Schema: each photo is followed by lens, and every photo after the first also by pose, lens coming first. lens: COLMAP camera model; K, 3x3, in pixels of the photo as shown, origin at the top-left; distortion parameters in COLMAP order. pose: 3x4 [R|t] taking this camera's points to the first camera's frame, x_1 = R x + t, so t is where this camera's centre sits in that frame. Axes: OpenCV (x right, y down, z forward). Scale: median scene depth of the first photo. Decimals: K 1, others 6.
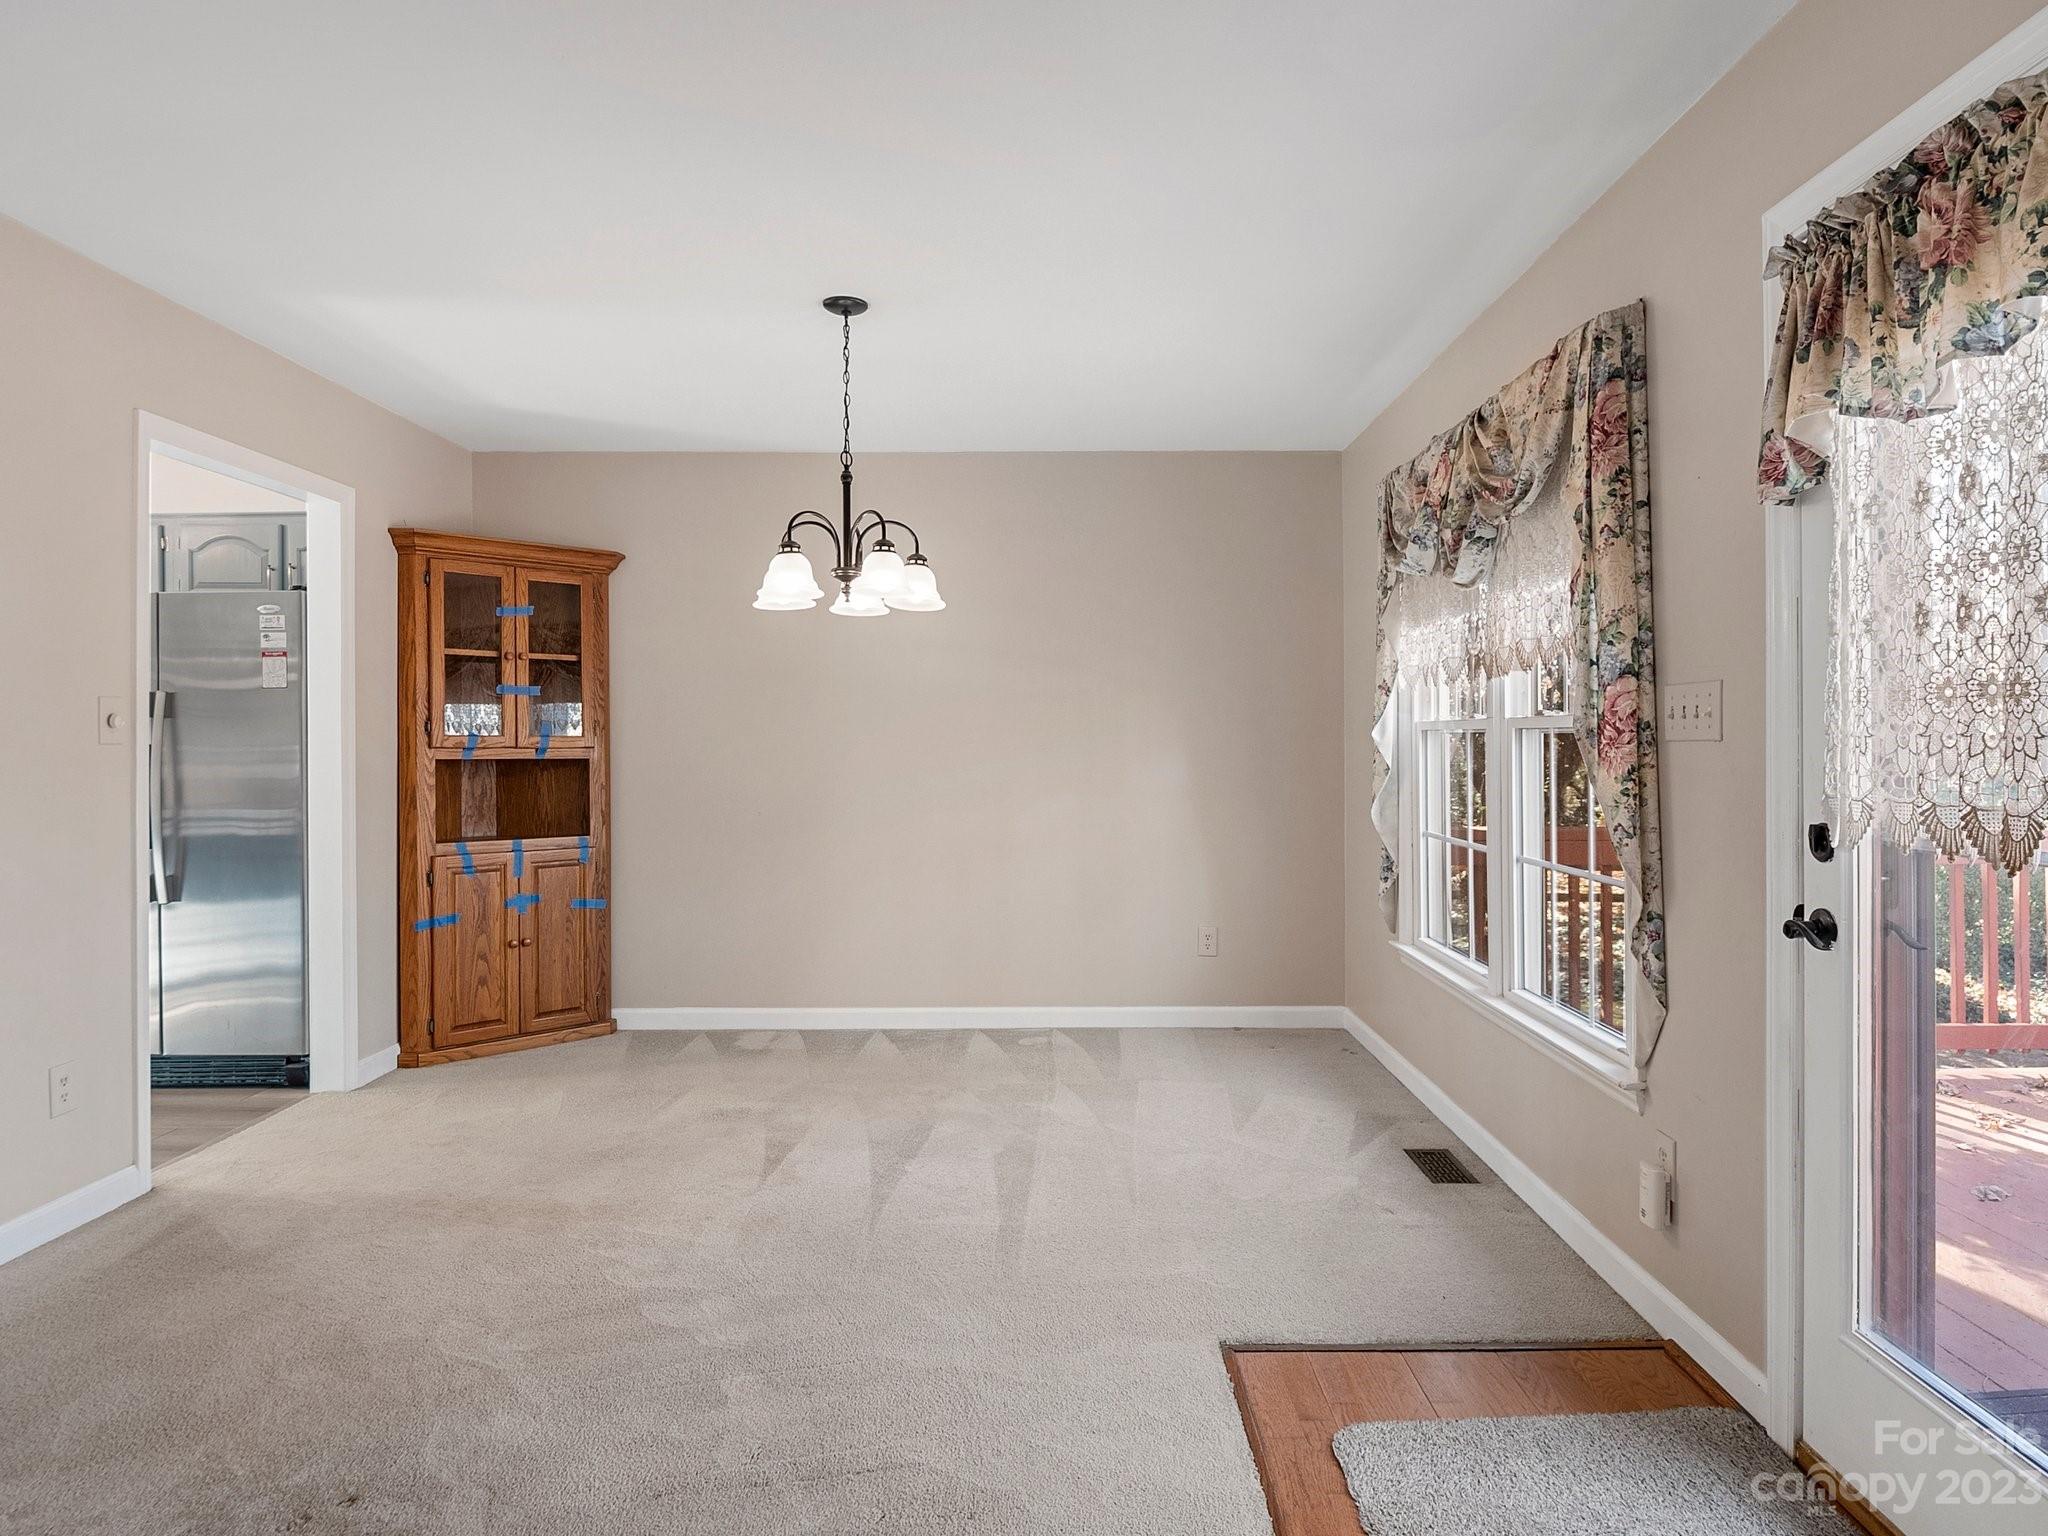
lens RADIAL K [[1242.1, 0, 1035.7], [0, 1242.1, 749.5], [0, 0, 1]] dist [0.002485, -0.013644]
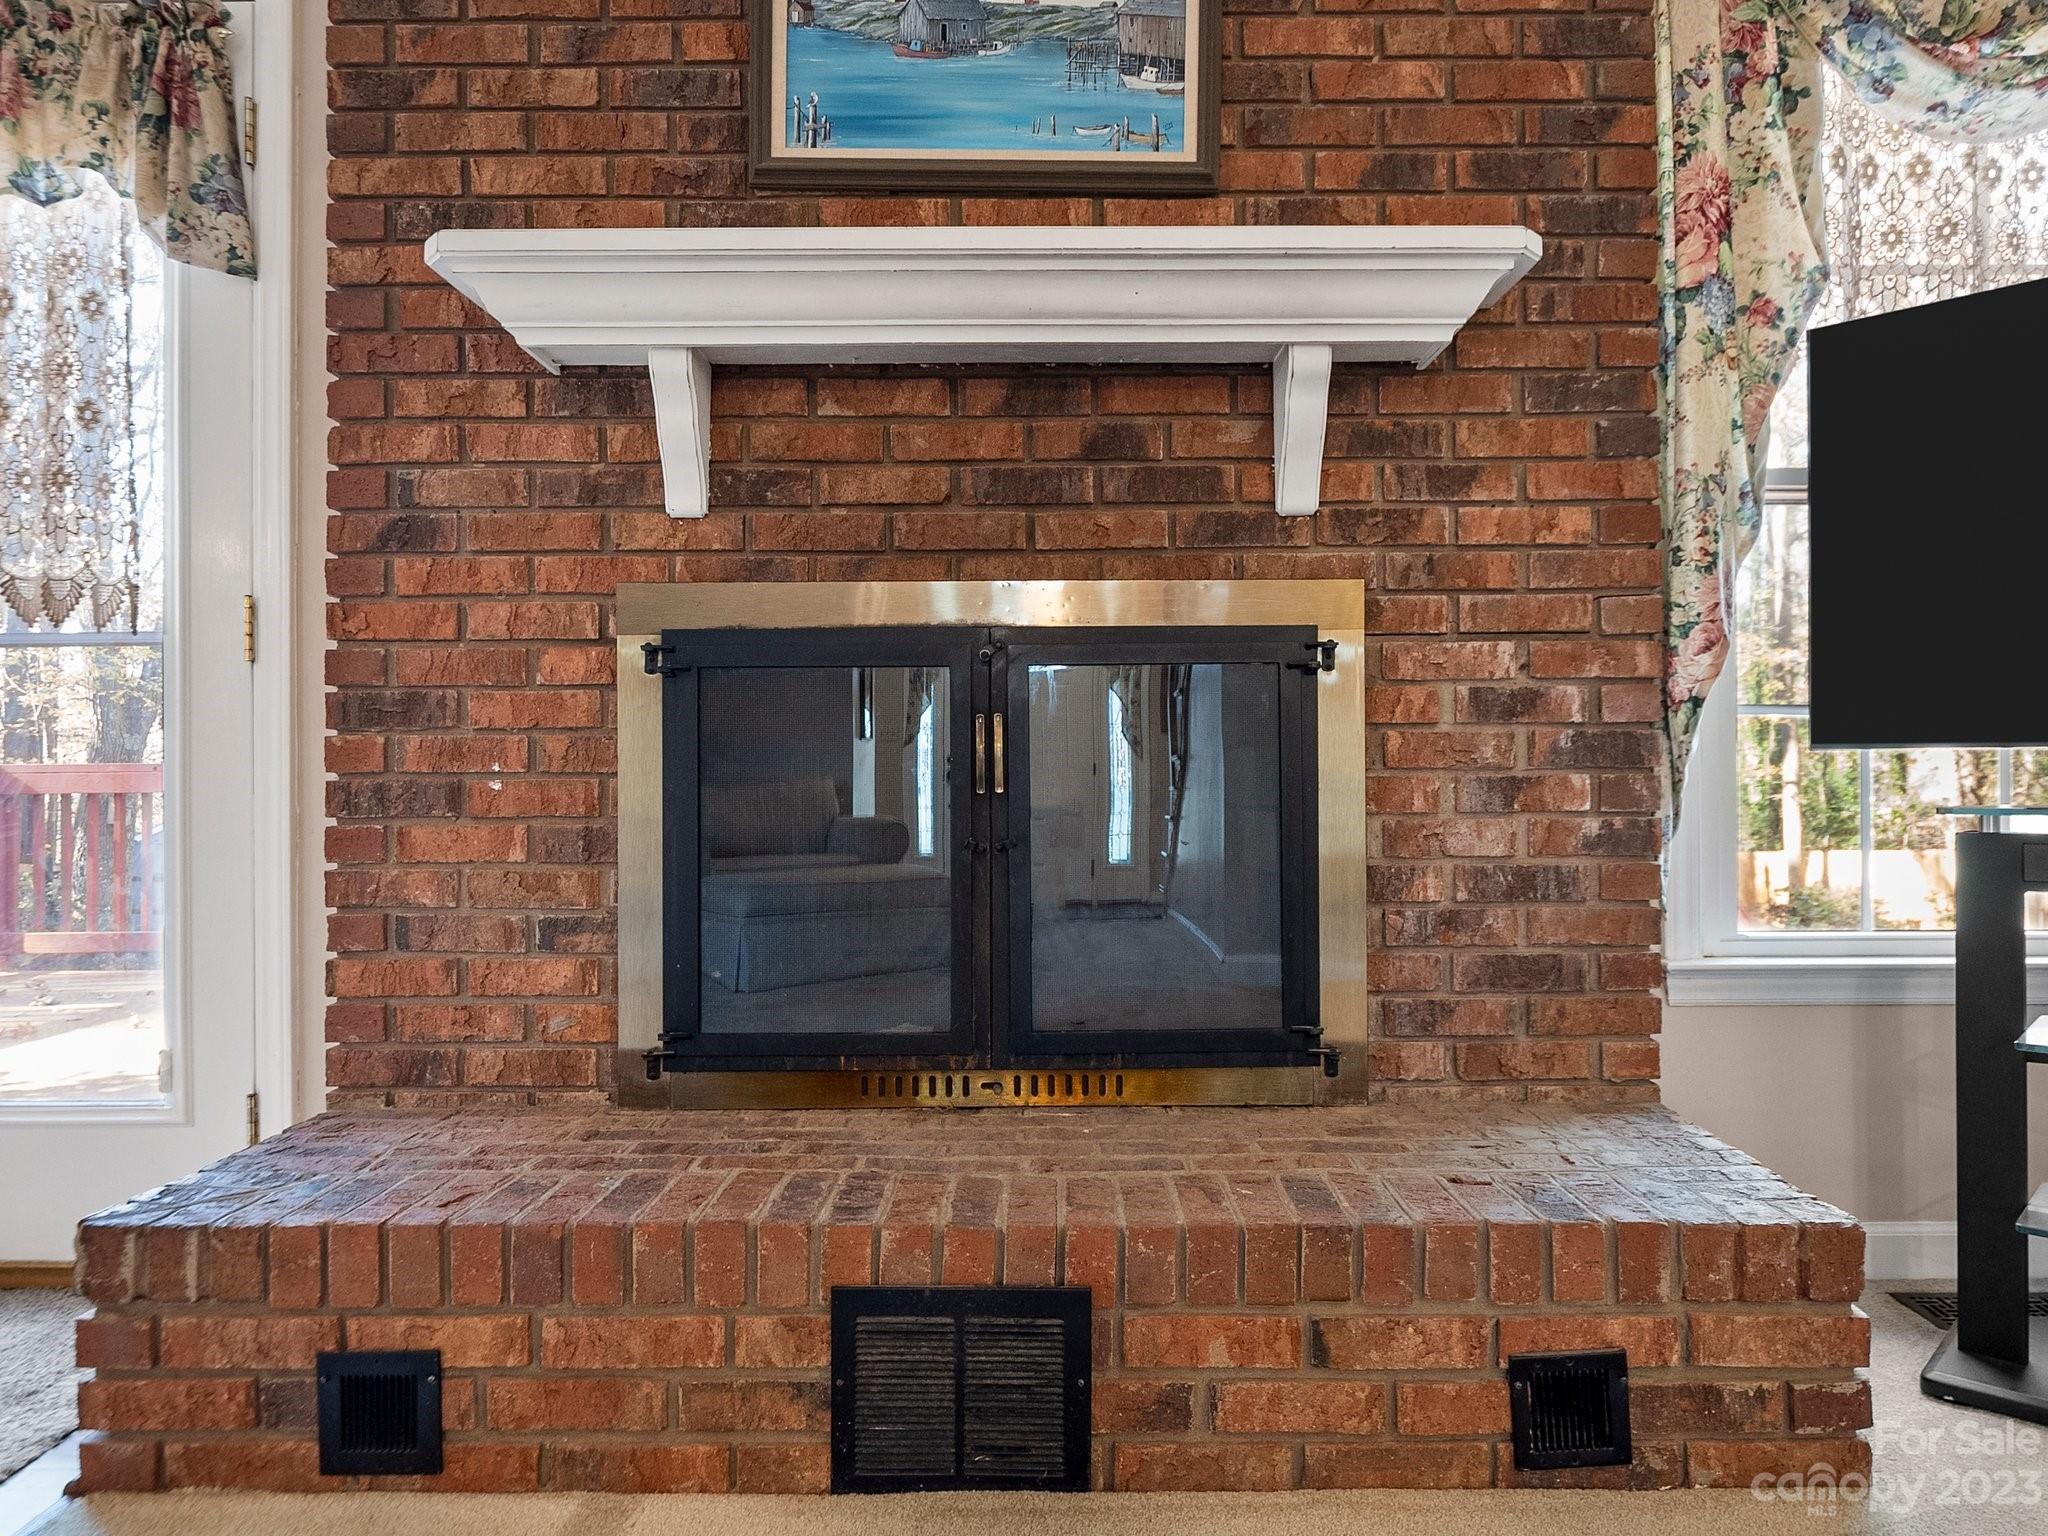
lens RADIAL K [[1349.4, 0, 1046.4], [0, 1349.4, 784.4], [0, 0, 1]] dist [0.001276, -0.010424]
pose [[-0.007861, 0.006389, 0.999949, -0.250516], [0.009272, 0.999937, -0.006316, 0.122478], [-0.999926, 0.009222, -0.007920, 0.009122]]
